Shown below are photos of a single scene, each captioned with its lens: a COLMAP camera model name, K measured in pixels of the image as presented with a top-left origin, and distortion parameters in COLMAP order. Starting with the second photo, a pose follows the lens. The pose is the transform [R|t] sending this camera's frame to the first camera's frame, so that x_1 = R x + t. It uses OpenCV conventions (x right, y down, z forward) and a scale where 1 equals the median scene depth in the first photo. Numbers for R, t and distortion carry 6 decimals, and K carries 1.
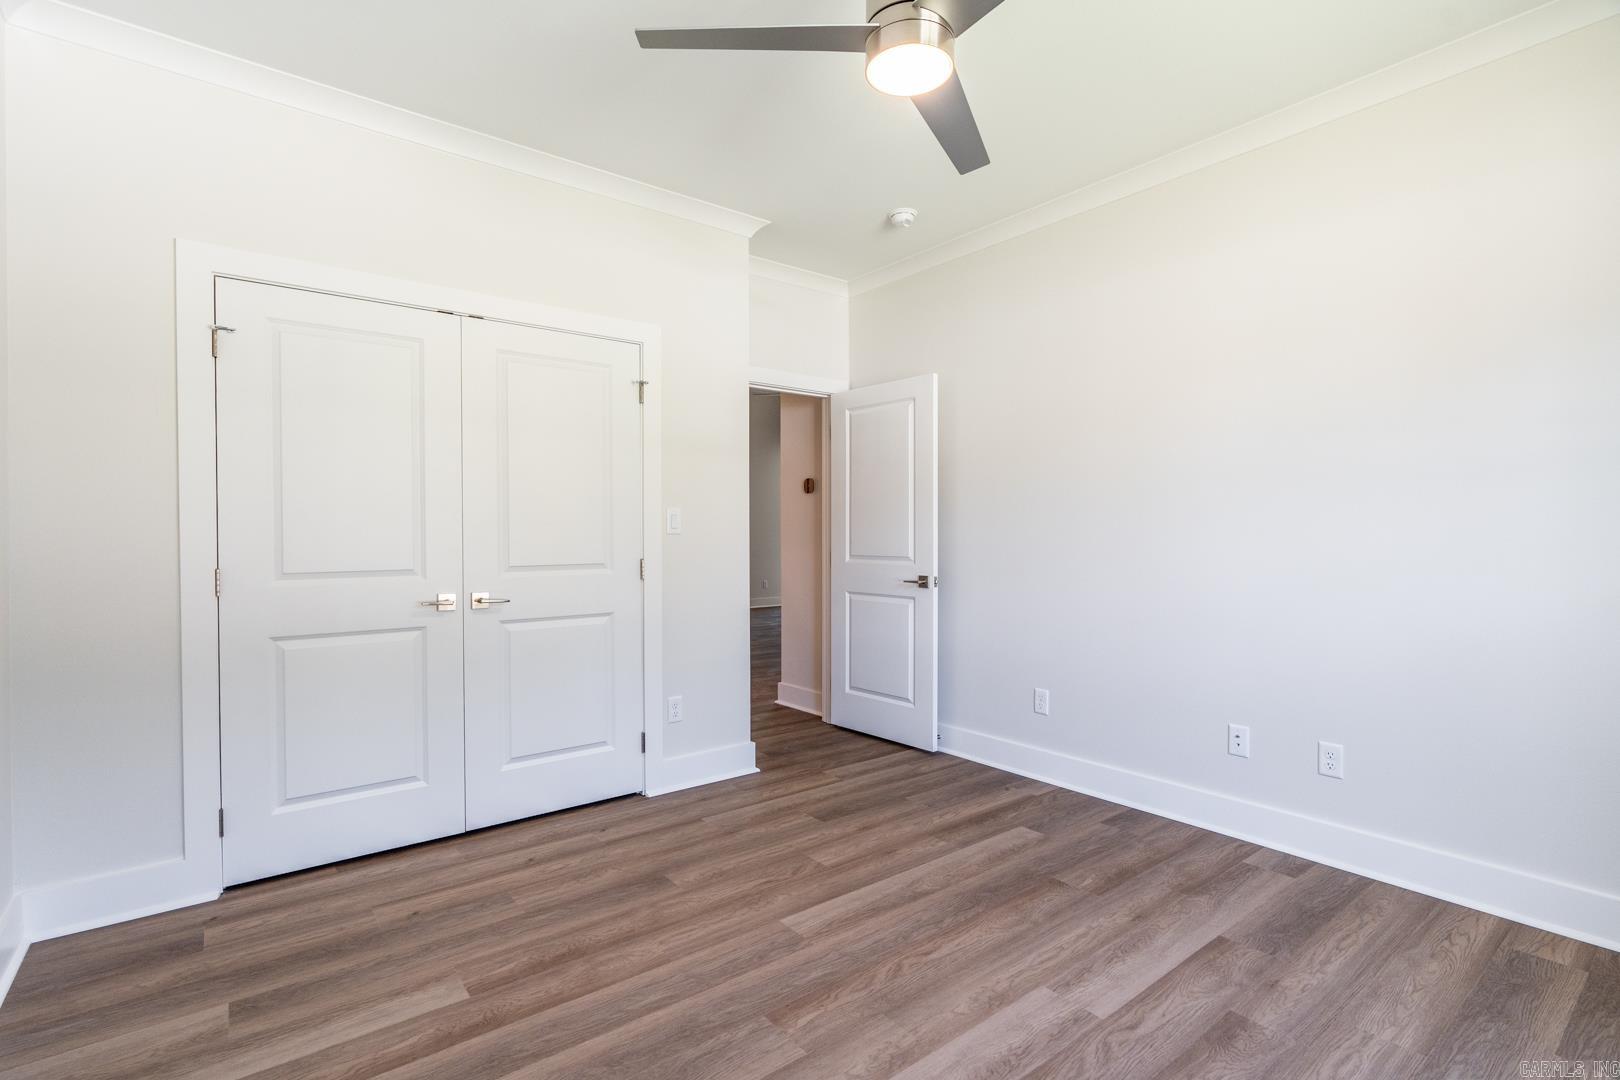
lens RADIAL K [[744.5, 0, 809.4], [0, 744.5, 539.0], [0, 0, 1]] dist [-0.010745, 0.000009]
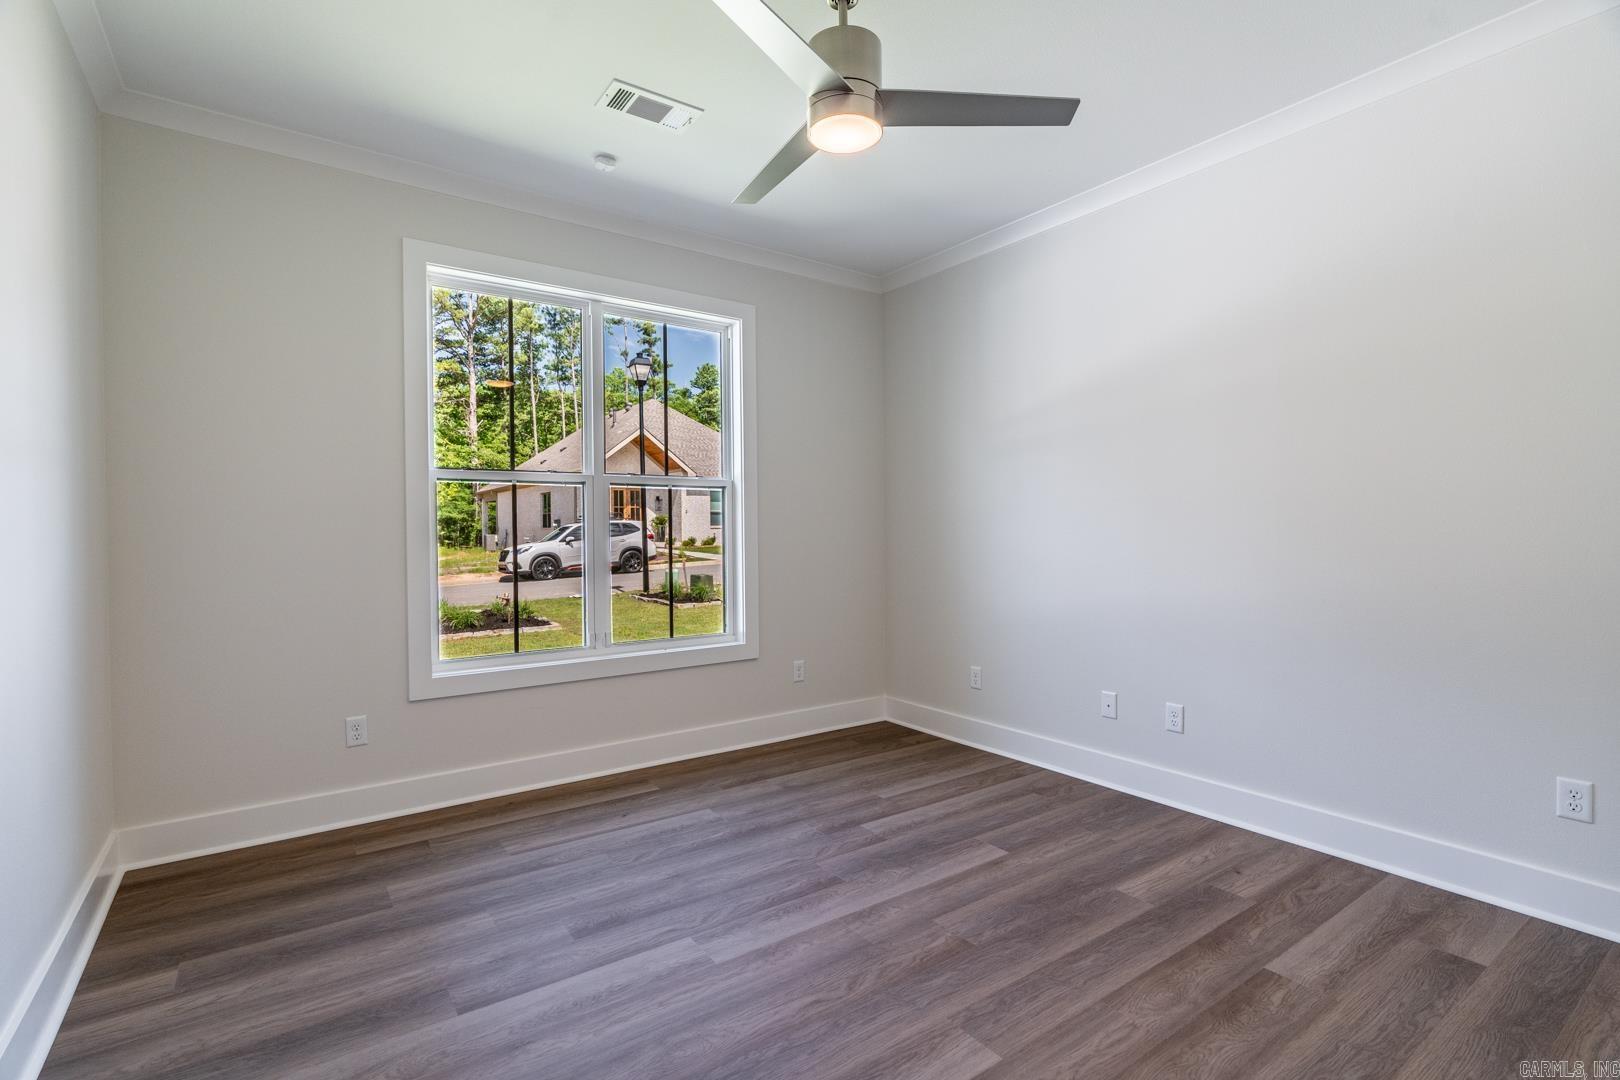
lens RADIAL K [[744.5, 0, 808.4], [0, 744.5, 536.7], [0, 0, 1]] dist [-0.010745, 0.000009]
pose [[-0.998728, 0.008095, 0.049777, 0.125812], [0.008840, 0.999852, 0.014756, -0.014244], [-0.049651, 0.015177, -0.998651, 1.987328]]
